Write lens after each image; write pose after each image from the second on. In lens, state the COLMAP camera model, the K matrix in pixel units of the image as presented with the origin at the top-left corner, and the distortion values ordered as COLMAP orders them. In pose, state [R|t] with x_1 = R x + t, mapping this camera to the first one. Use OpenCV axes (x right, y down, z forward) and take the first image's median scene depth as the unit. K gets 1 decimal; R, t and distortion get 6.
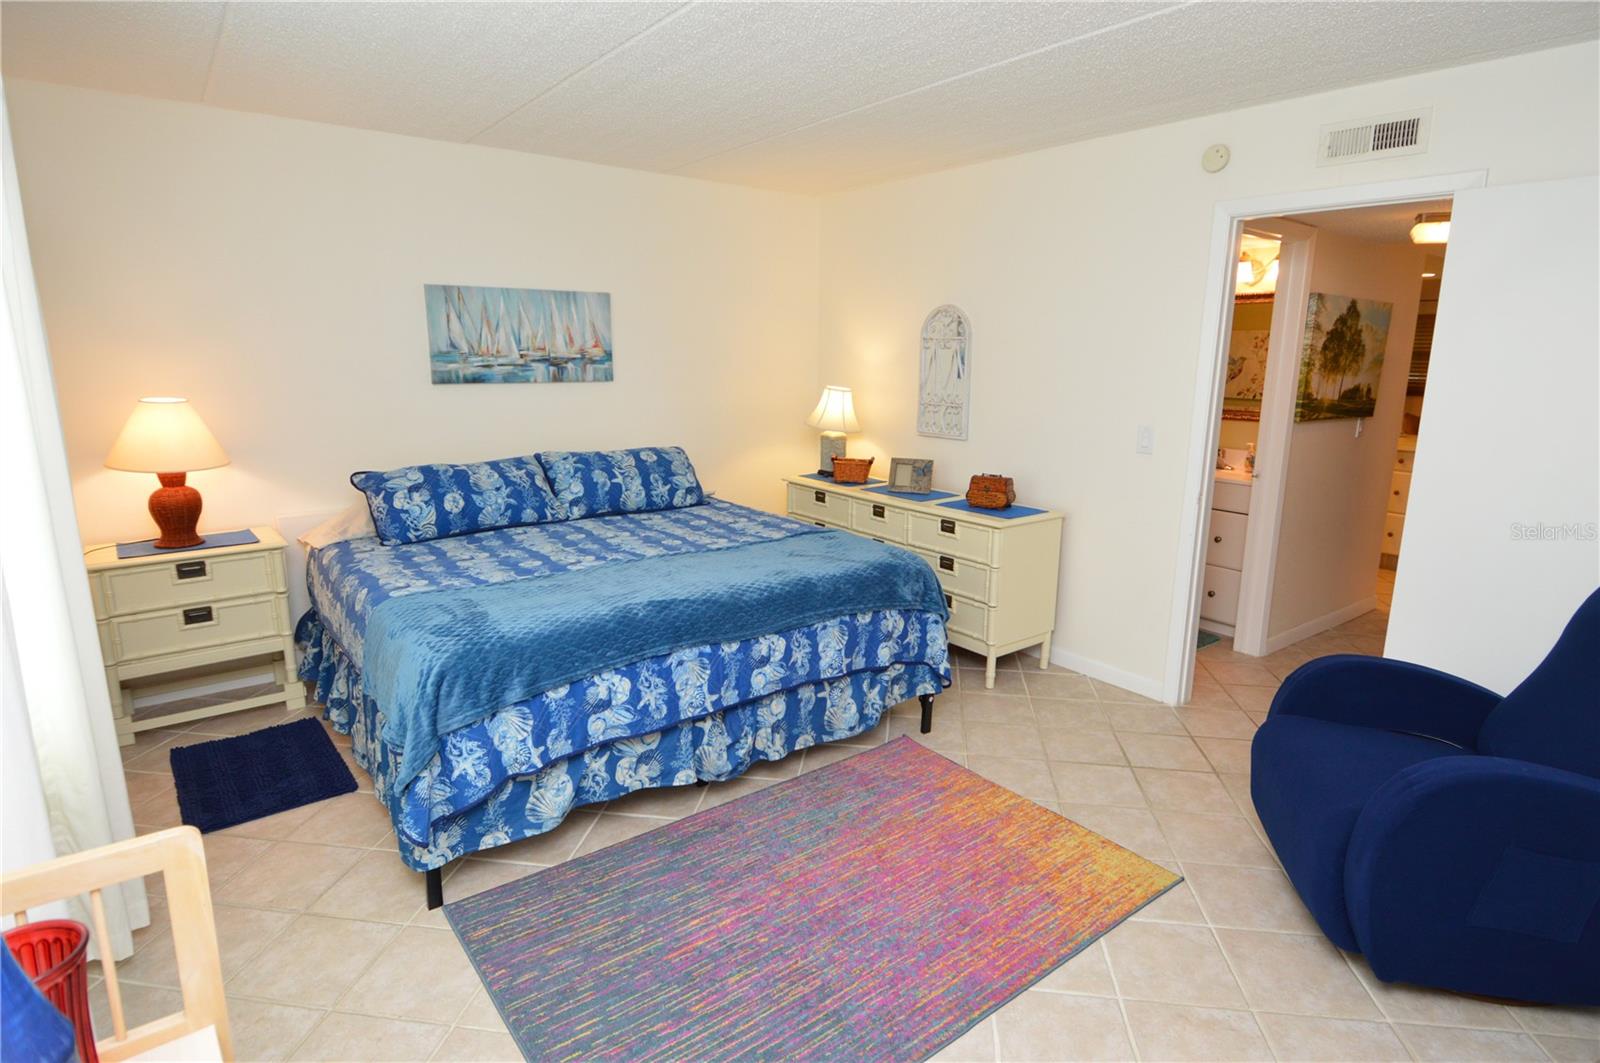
lens RADIAL K [[862.6, 0, 840.3], [0, 862.6, 501.4], [0, 0, 1]] dist [0.014400, -0.025468]
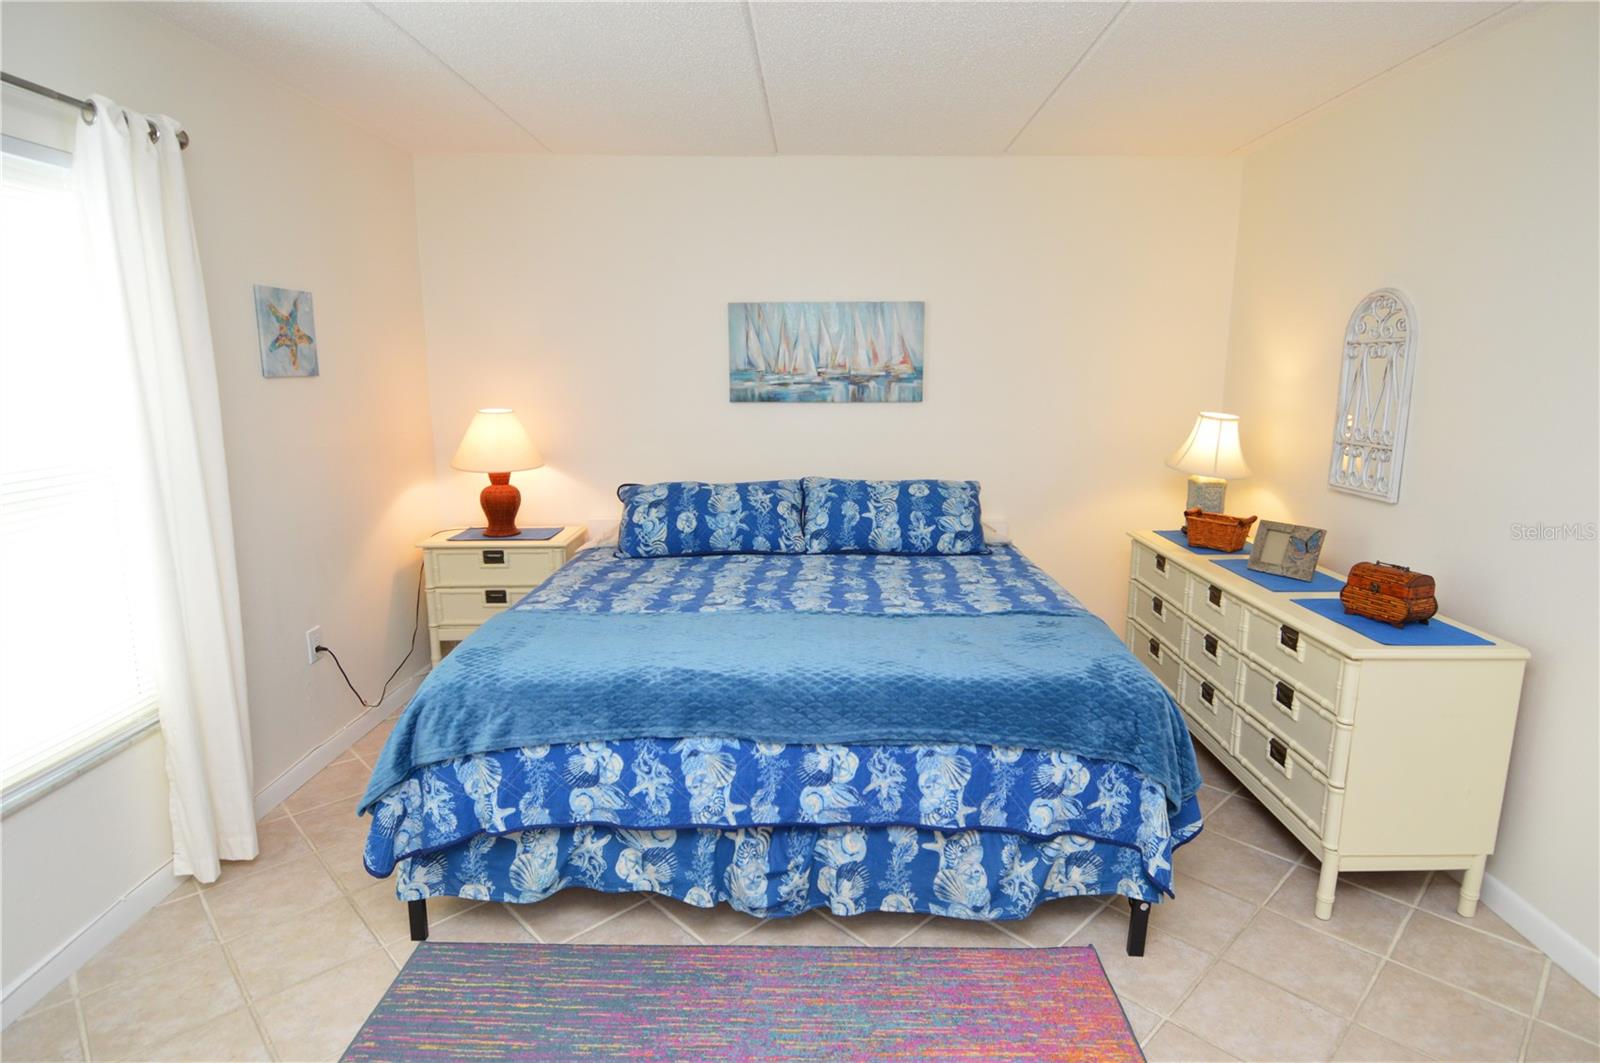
lens RADIAL K [[862.6, 0, 819.1], [0, 862.6, 512.8], [0, 0, 1]] dist [0.014400, -0.025468]
pose [[0.769959, 0.093734, -0.631171, 0.266500], [-0.103265, 0.994417, 0.021707, -0.042658], [0.629682, 0.048465, 0.775340, 0.311643]]
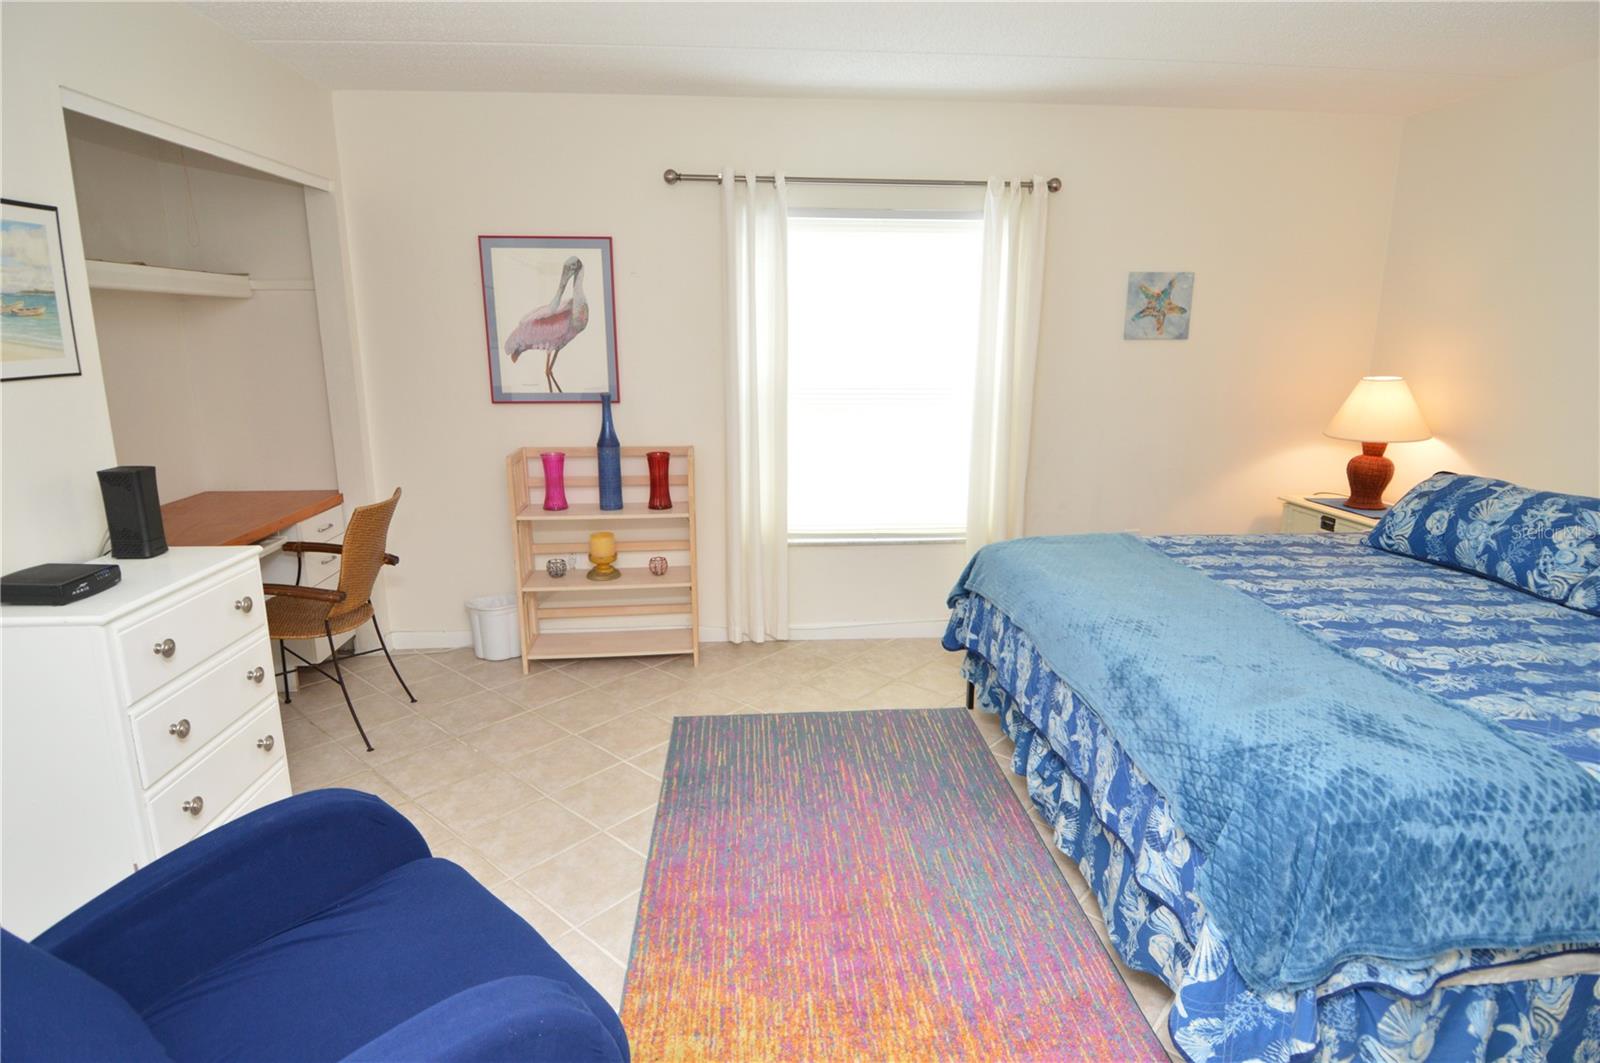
lens RADIAL K [[862.6, 0, 805.5], [0, 862.6, 523.6], [0, 0, 1]] dist [0.014400, -0.025468]
pose [[-0.589264, 0.158026, -0.792335, 0.497906], [-0.152451, 0.941321, 0.301119, -0.138884], [0.793427, 0.298231, -0.530596, 0.893866]]
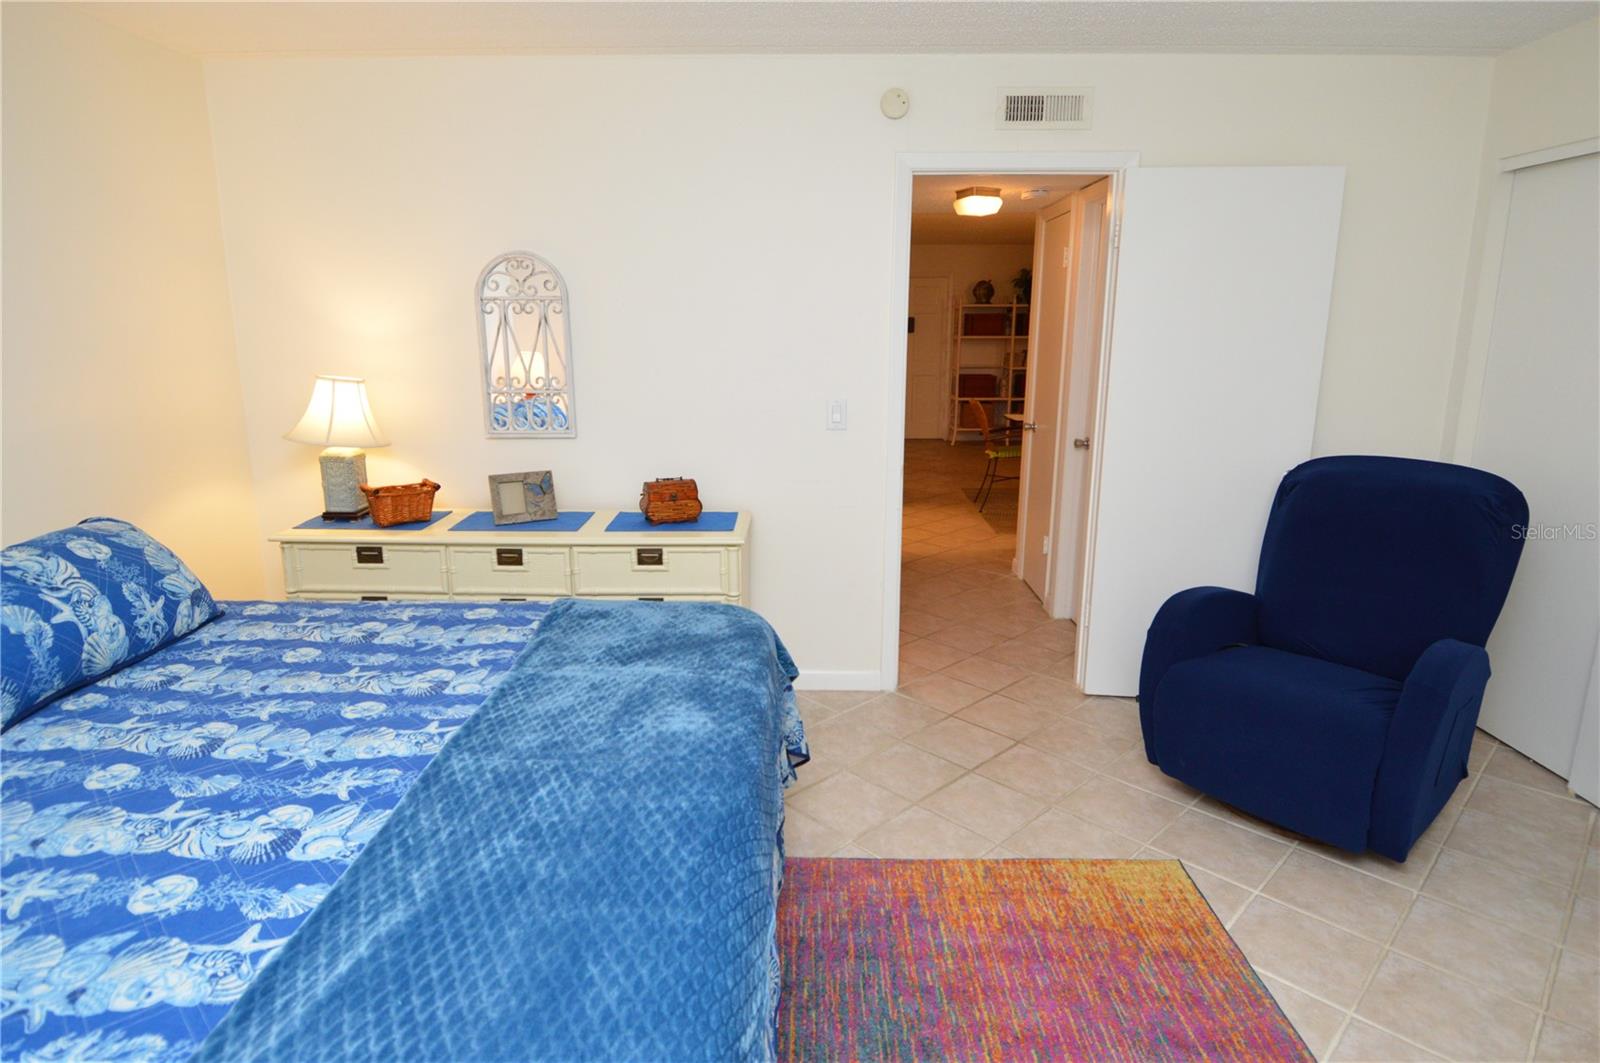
lens RADIAL K [[862.6, 0, 806.0], [0, 862.6, 500.0], [0, 0, 1]] dist [0.014400, -0.025468]
pose [[0.643011, -0.168222, 0.747153, -0.352268], [0.140163, 0.984950, 0.101136, -0.079268], [-0.752921, 0.039692, 0.656912, 0.444154]]
